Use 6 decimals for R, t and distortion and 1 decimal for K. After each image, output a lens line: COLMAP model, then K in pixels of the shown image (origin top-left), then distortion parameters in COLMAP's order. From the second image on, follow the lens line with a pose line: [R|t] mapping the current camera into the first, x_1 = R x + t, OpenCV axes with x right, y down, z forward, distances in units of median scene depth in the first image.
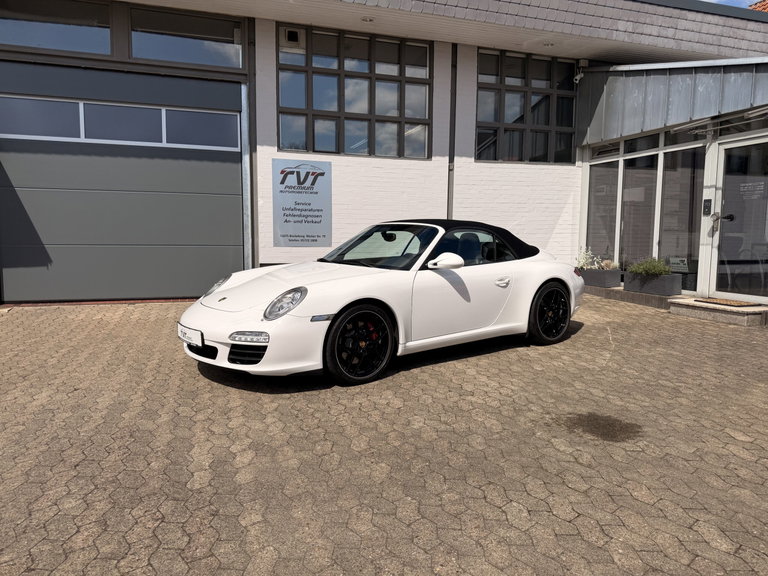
lens RADIAL K [[547.3, 0, 384.0], [0, 547.3, 288.0], [0, 0, 1]] dist [0.022504, -0.028879]
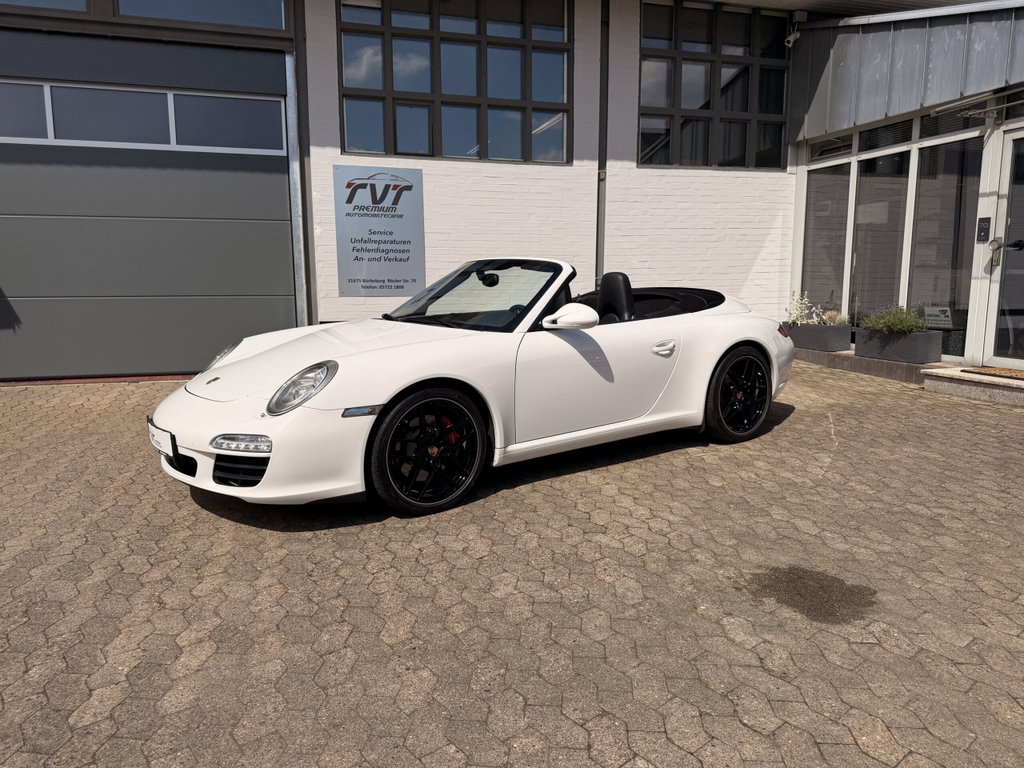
lens RADIAL K [[708.4, 0, 528.5], [0, 708.4, 387.4], [0, 0, 1]] dist [0.006356, -0.005803]
pose [[0.999701, -0.007887, -0.023163, 0.059525], [0.009135, 0.998485, 0.054269, -0.008676], [0.022700, -0.054464, 0.998258, 0.127110]]
